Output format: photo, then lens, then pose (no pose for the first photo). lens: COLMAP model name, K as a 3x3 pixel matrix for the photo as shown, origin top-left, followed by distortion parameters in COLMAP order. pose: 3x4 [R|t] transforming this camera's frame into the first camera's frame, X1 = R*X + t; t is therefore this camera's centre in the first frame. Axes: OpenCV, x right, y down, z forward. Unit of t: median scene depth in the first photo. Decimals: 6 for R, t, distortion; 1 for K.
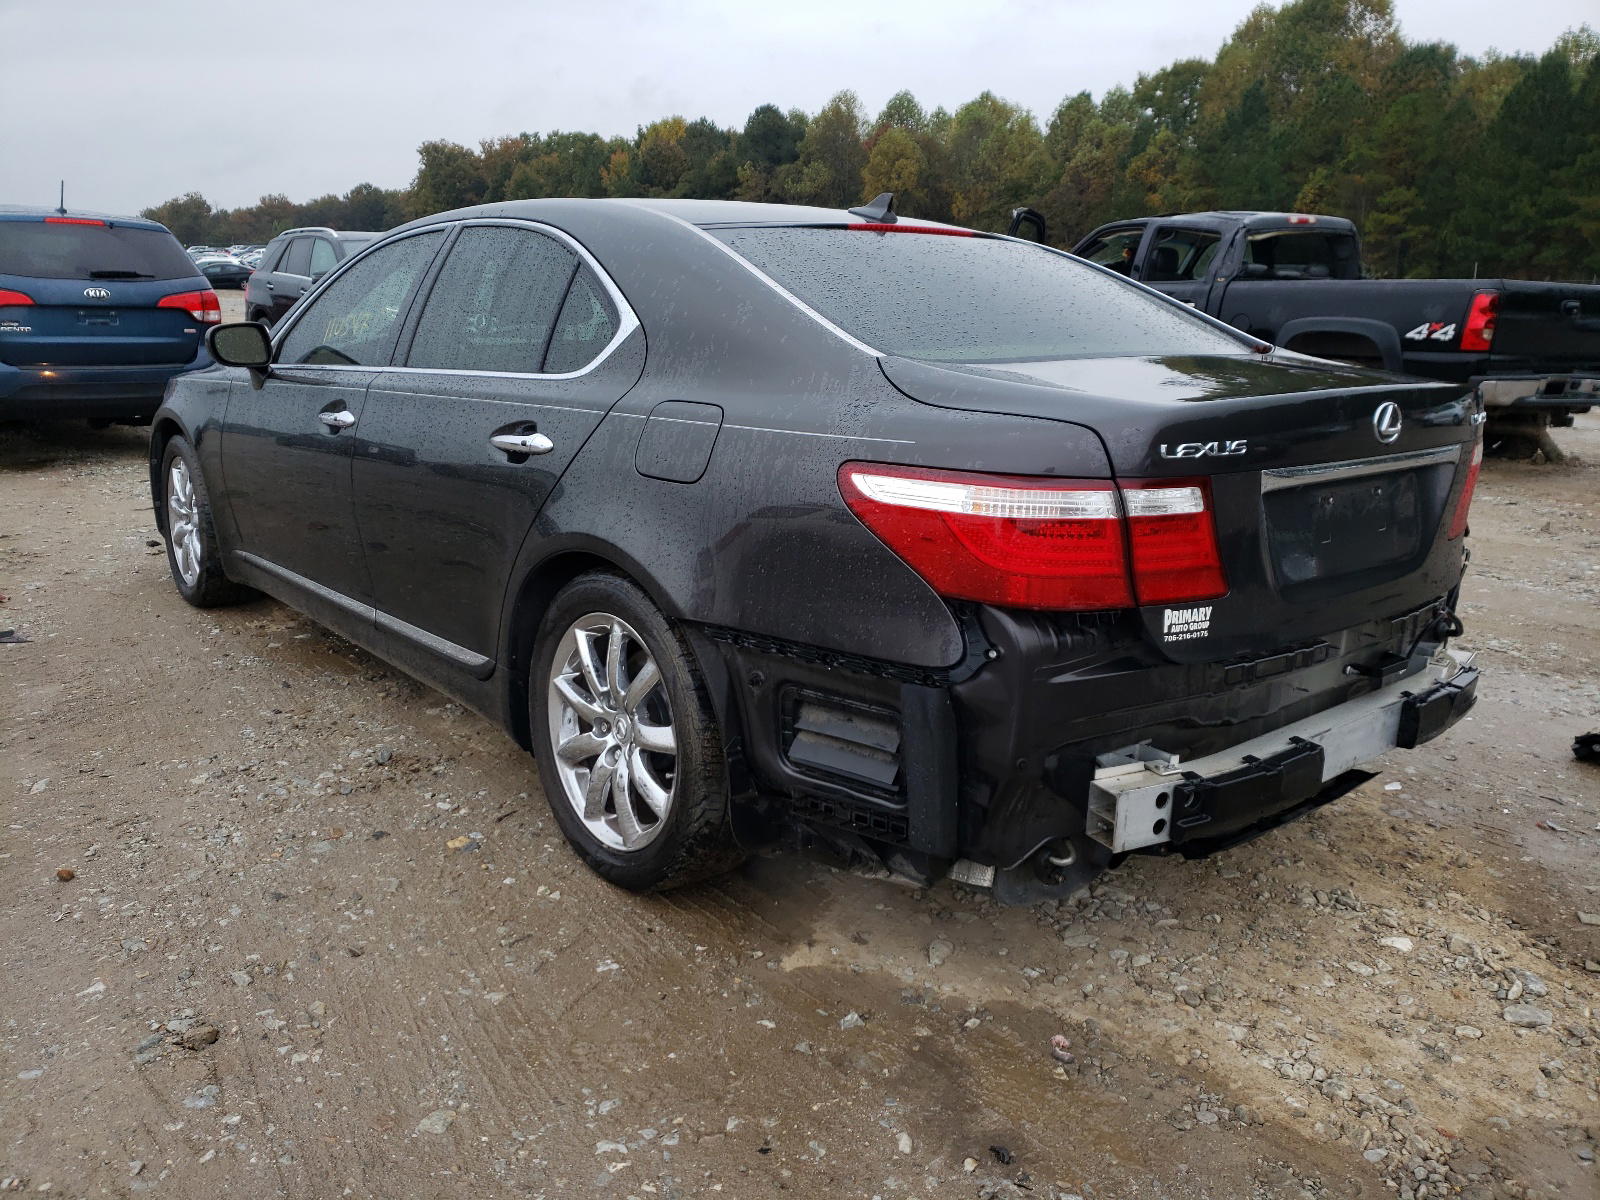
lens RADIAL K [[1216.9, 0, 800.0], [0, 1216.9, 600.0], [0, 0, 1]] dist [0.011831, 0.007437]
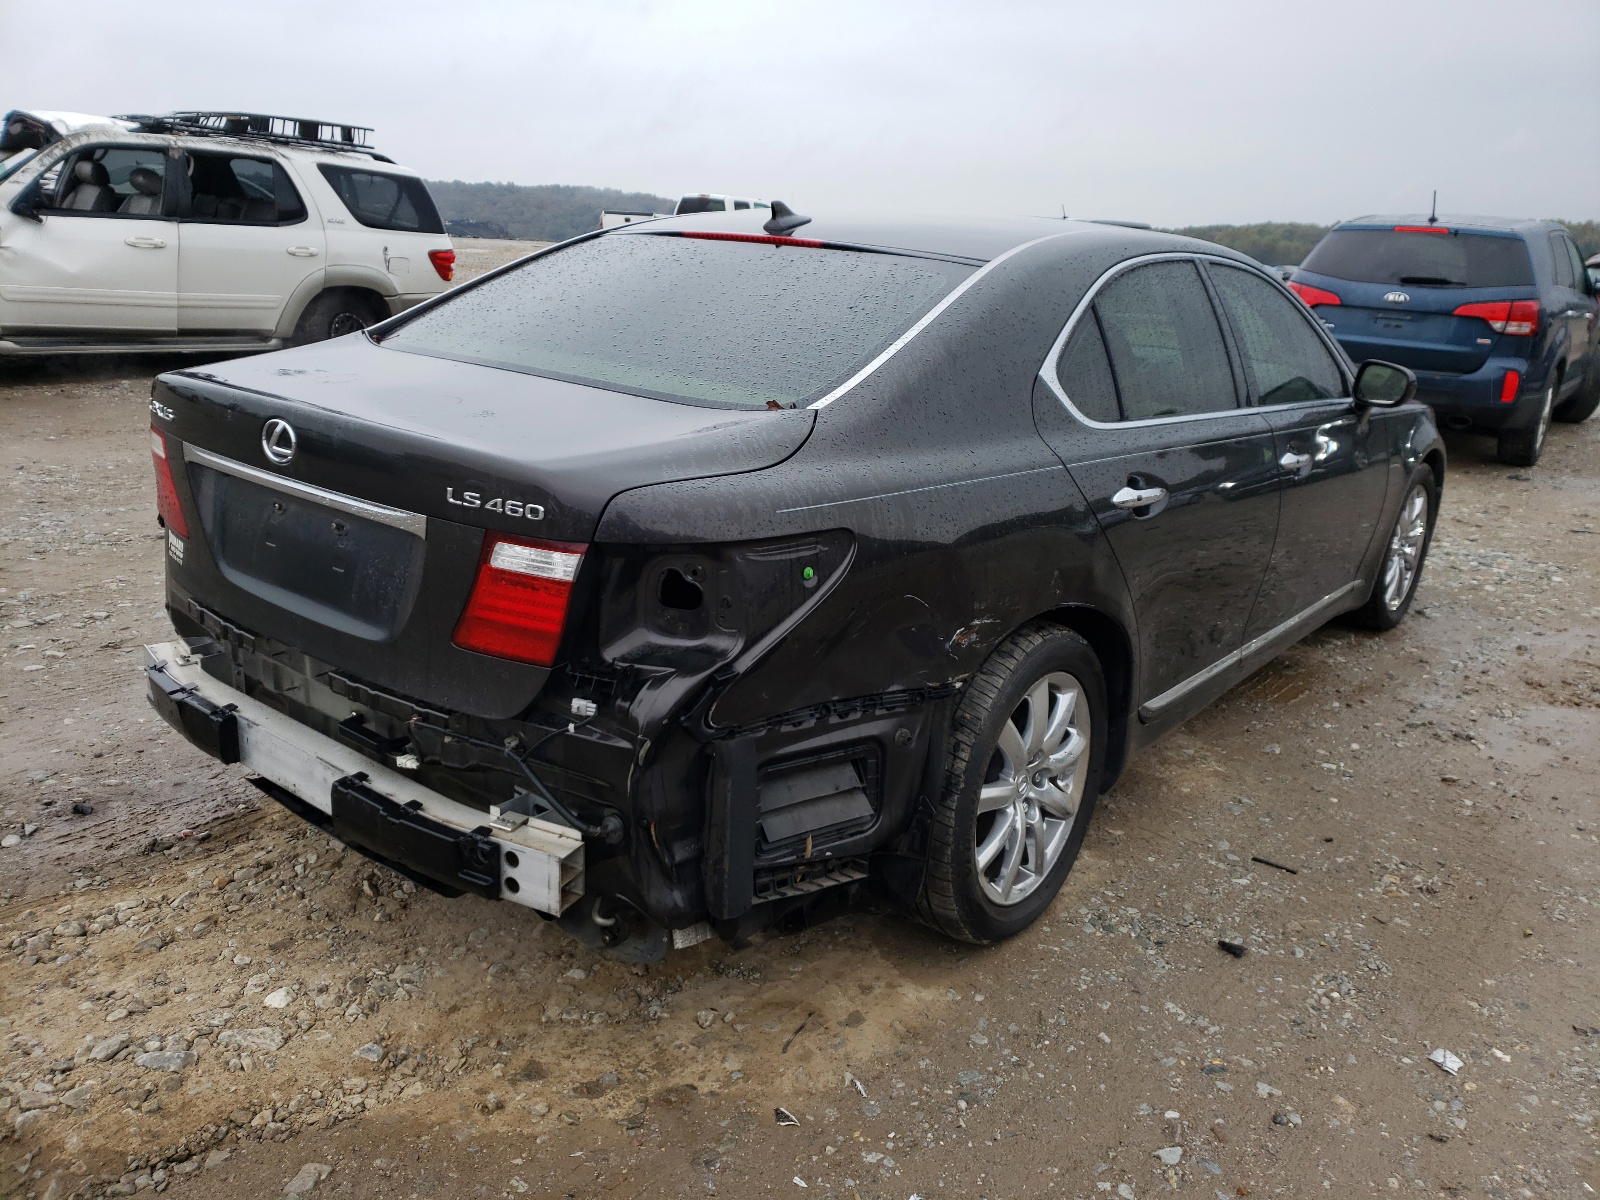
lens RADIAL K [[1226.6, 0, 800.0], [0, 1226.6, 600.0], [0, 0, 1]] dist [0.078384, -0.080357]
pose [[0.201616, 0.280360, -0.938482, 1.614936], [-0.290241, 0.932226, 0.216138, -0.381181], [0.935474, 0.228809, 0.269323, 1.225372]]
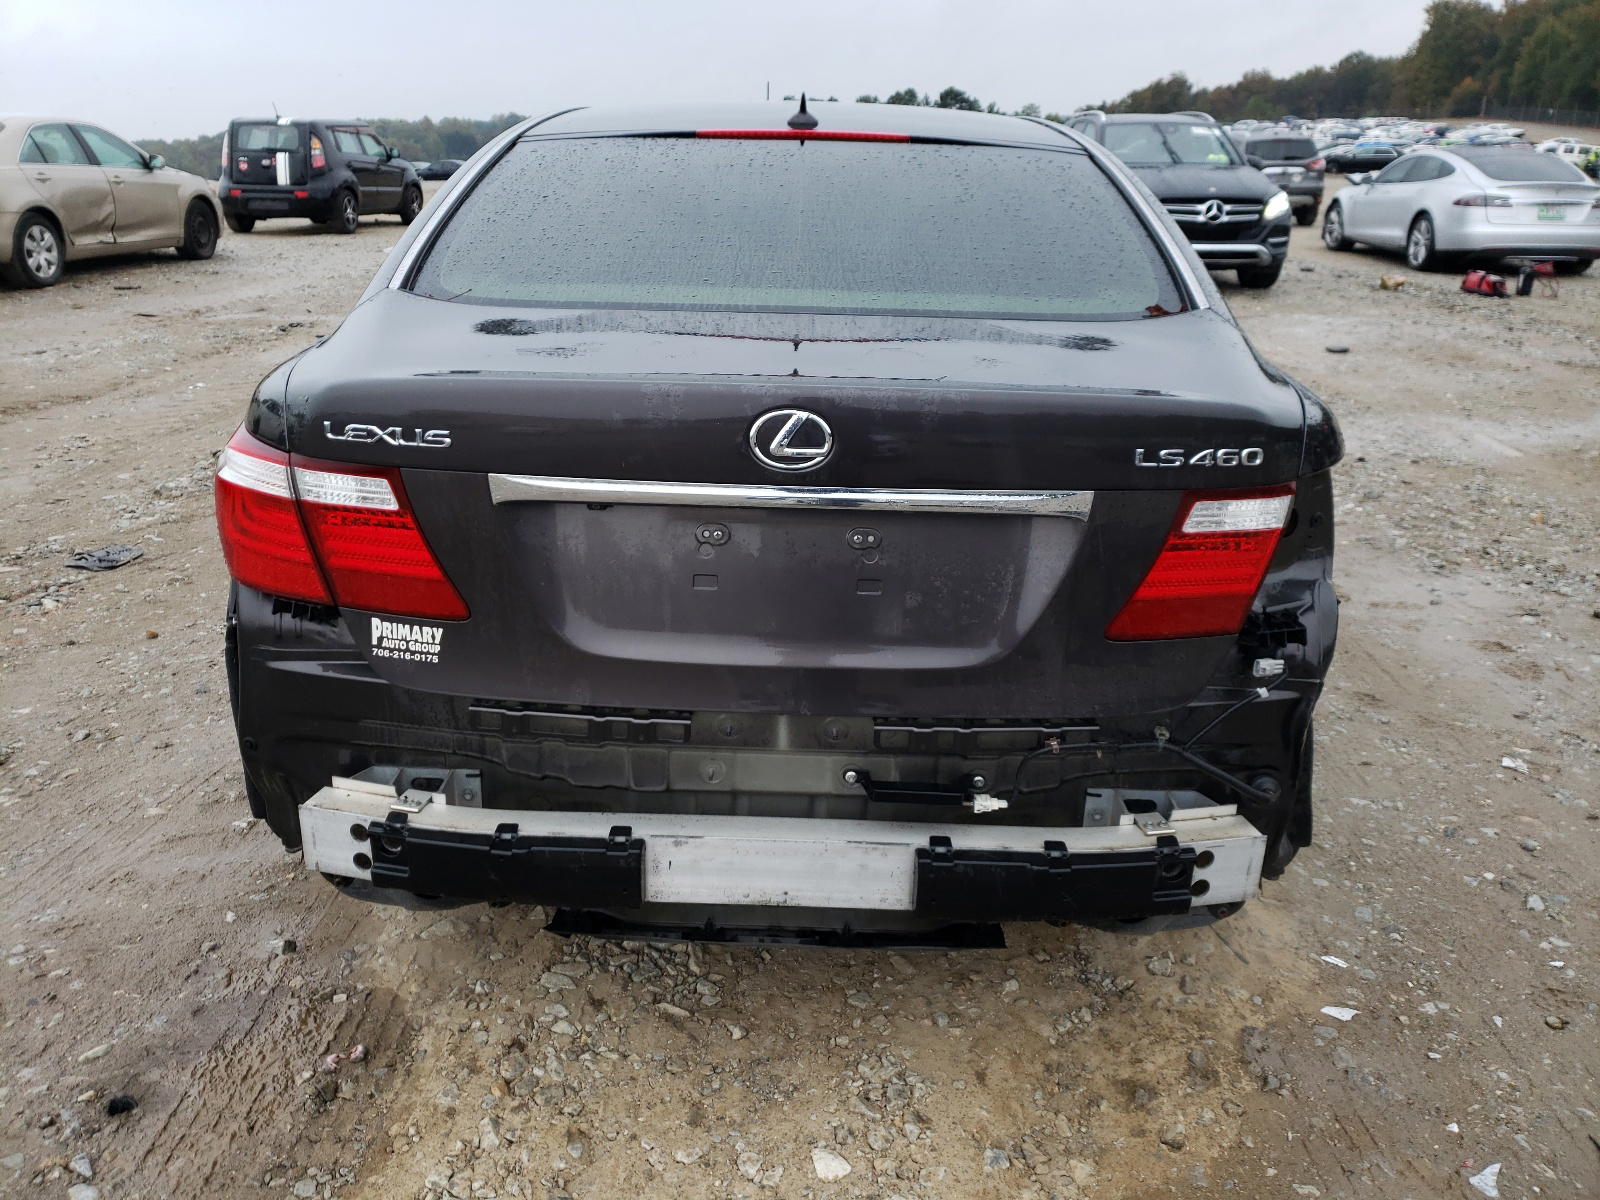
lens RADIAL K [[1226.6, 0, 800.0], [0, 1226.6, 600.0], [0, 0, 1]] dist [0.078384, -0.080357]
pose [[0.752959, 0.220518, -0.620019, 1.006734], [-0.168016, 0.975377, 0.142866, -0.168649], [0.636257, -0.003399, 0.771470, 0.504963]]
